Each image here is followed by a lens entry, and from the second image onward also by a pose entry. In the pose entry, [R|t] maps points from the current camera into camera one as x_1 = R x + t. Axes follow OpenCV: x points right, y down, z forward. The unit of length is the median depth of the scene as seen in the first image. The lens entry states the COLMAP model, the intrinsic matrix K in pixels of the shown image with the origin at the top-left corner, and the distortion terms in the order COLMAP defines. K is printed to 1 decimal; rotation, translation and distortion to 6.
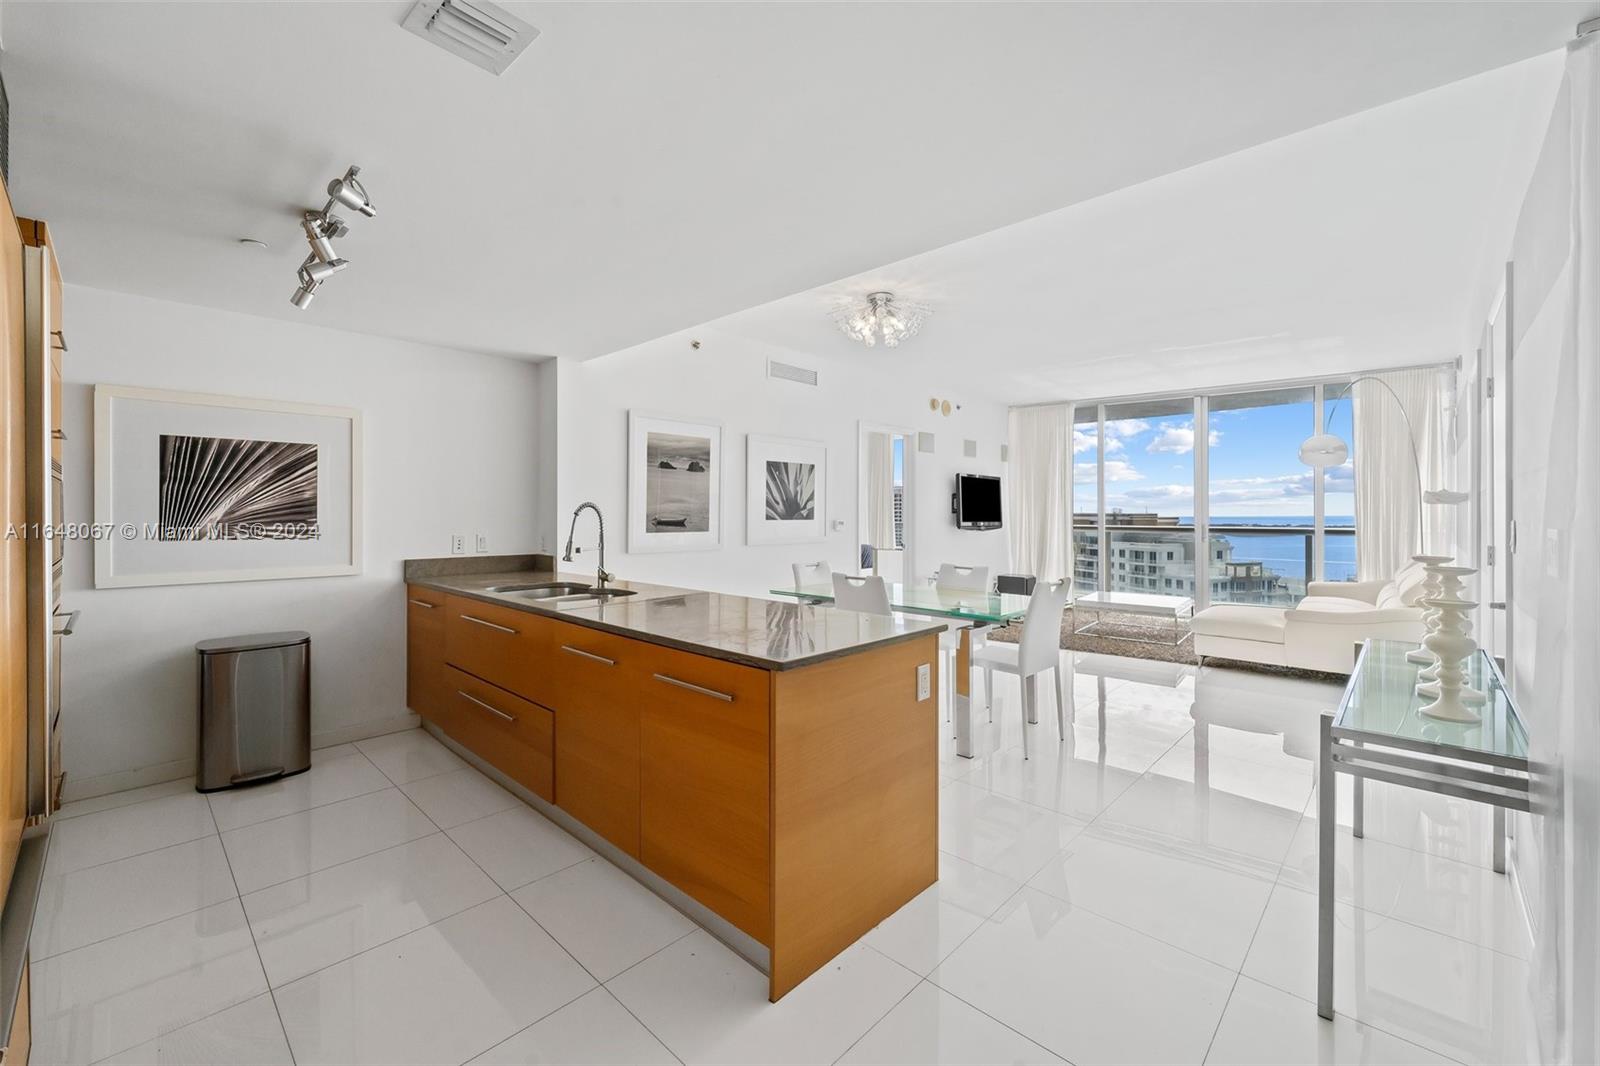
lens RADIAL K [[655.4, 0, 802.5], [0, 655.4, 506.3], [0, 0, 1]] dist [0.003594, -0.002120]
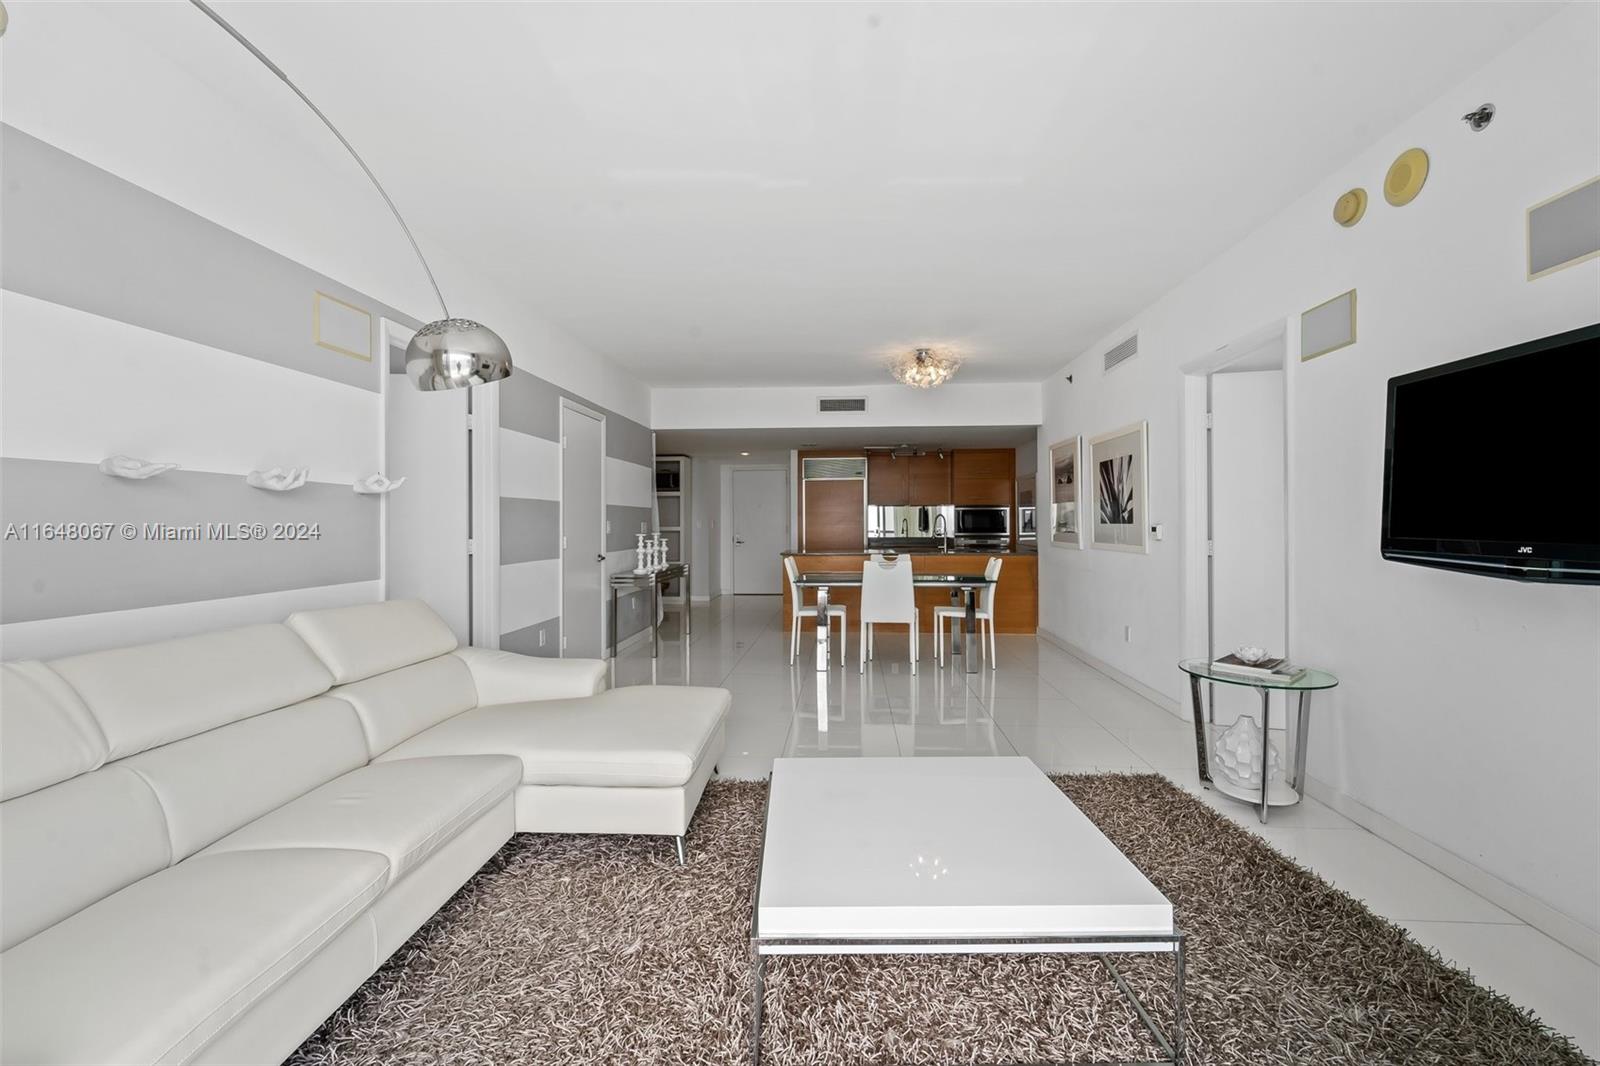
lens RADIAL K [[655.4, 0, 798.5], [0, 655.4, 520.4], [0, 0, 1]] dist [0.003594, -0.002120]
pose [[-0.779249, -0.005343, -0.626692, 1.040933], [0.002398, 0.999931, -0.011506, 0.030190], [0.626710, -0.010469, -0.779182, 1.714923]]
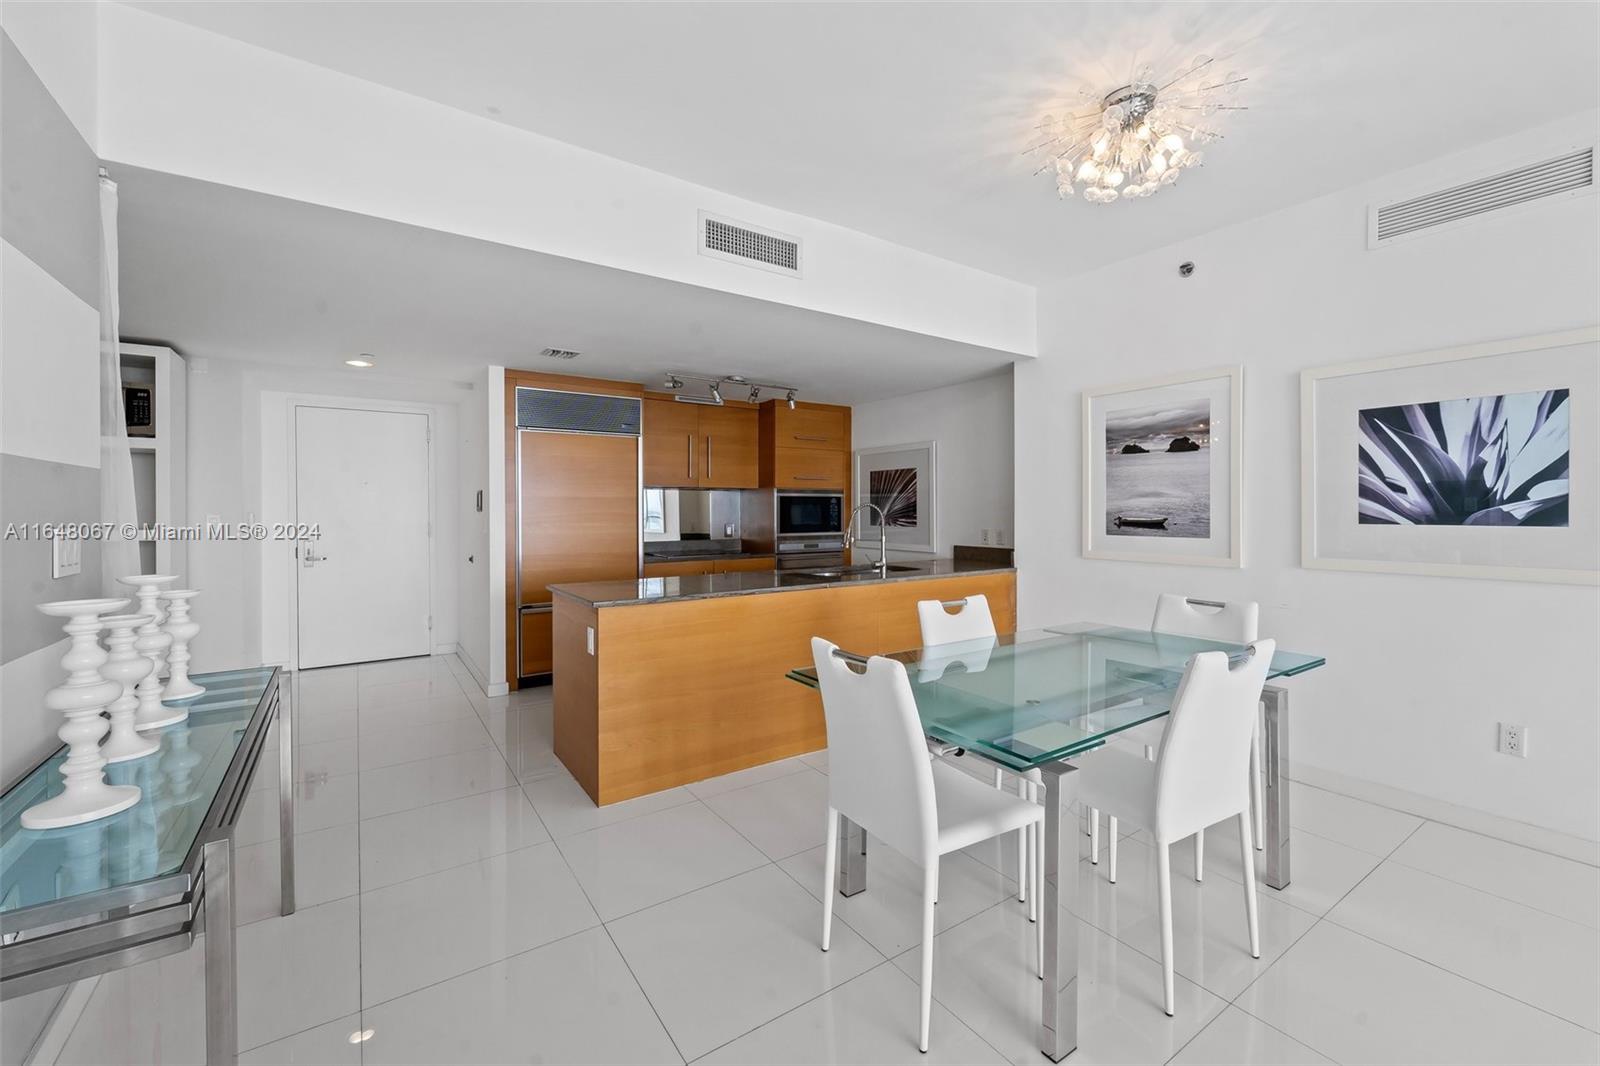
lens RADIAL K [[655.4, 0, 804.0], [0, 655.4, 513.9], [0, 0, 1]] dist [0.003594, -0.002120]
pose [[-0.215012, 0.001587, -0.976610, 0.637245], [0.007817, 0.999969, -0.000096, 0.010862], [0.976580, -0.007655, -0.215018, 0.794657]]
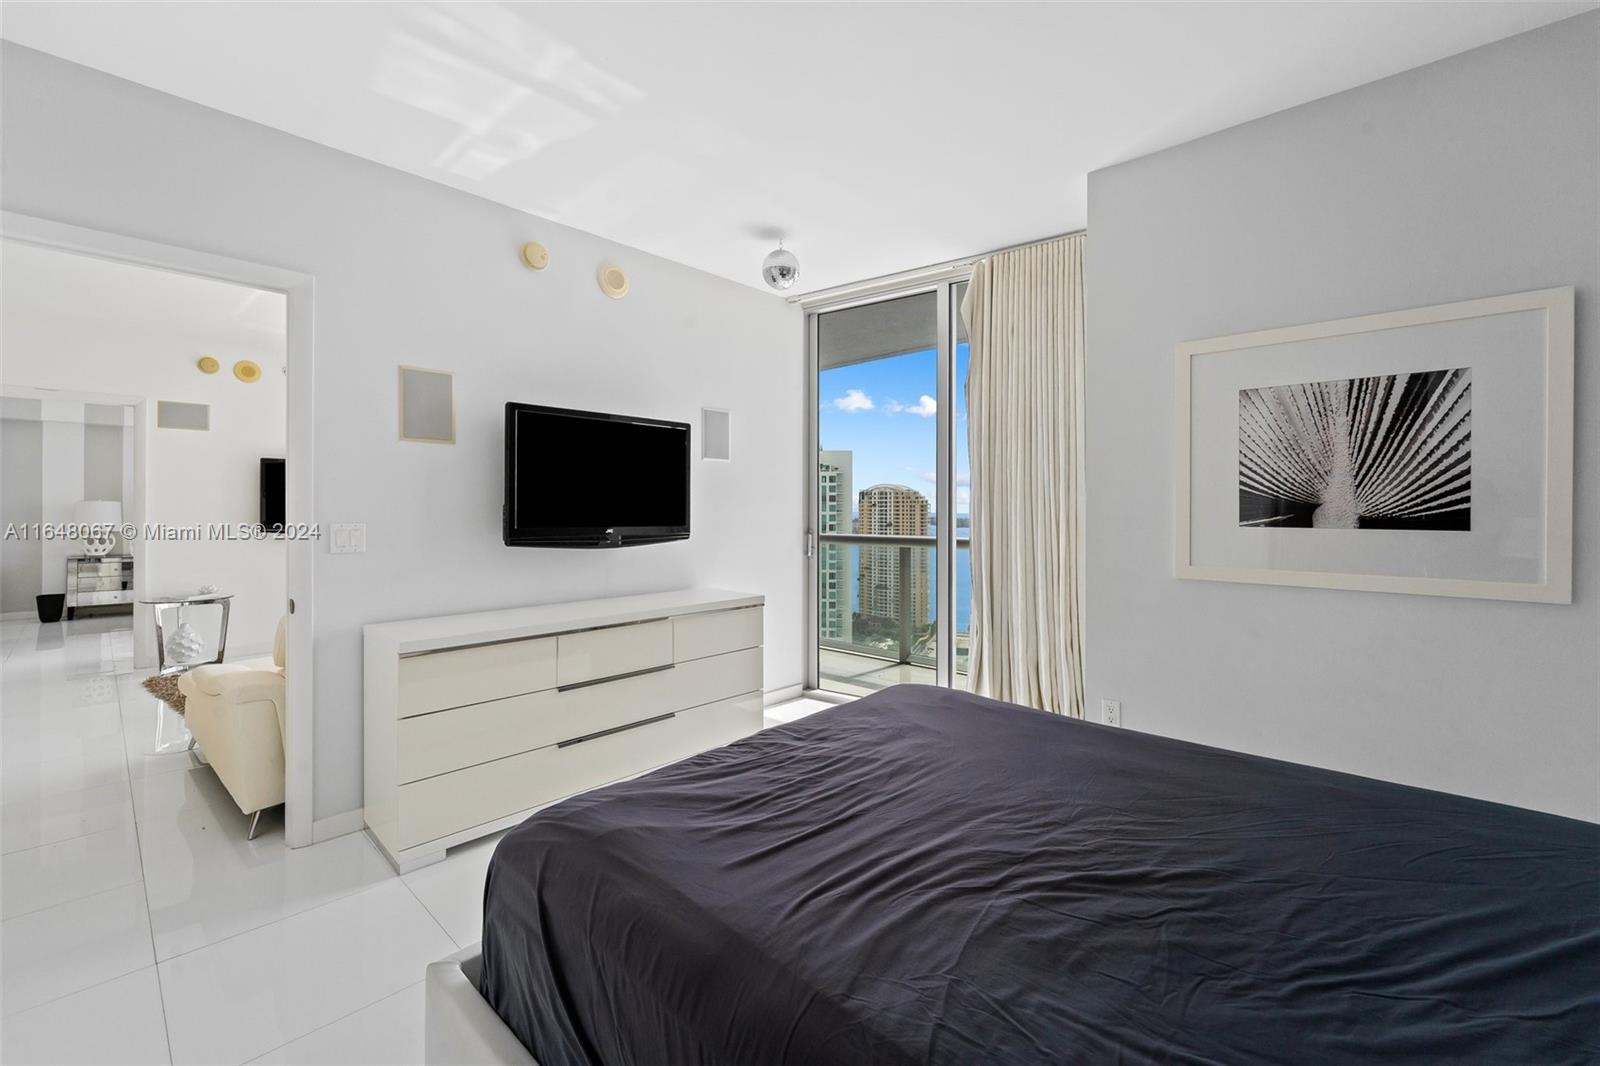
lens RADIAL K [[655.4, 0, 779.6], [0, 655.4, 507.7], [0, 0, 1]] dist [0.003594, -0.002120]
pose [[0.999974, 0.004057, -0.005895, 1.352437], [-0.004031, 0.999982, 0.004365, 0.001944], [0.005913, -0.004341, 0.999973, 0.401680]]
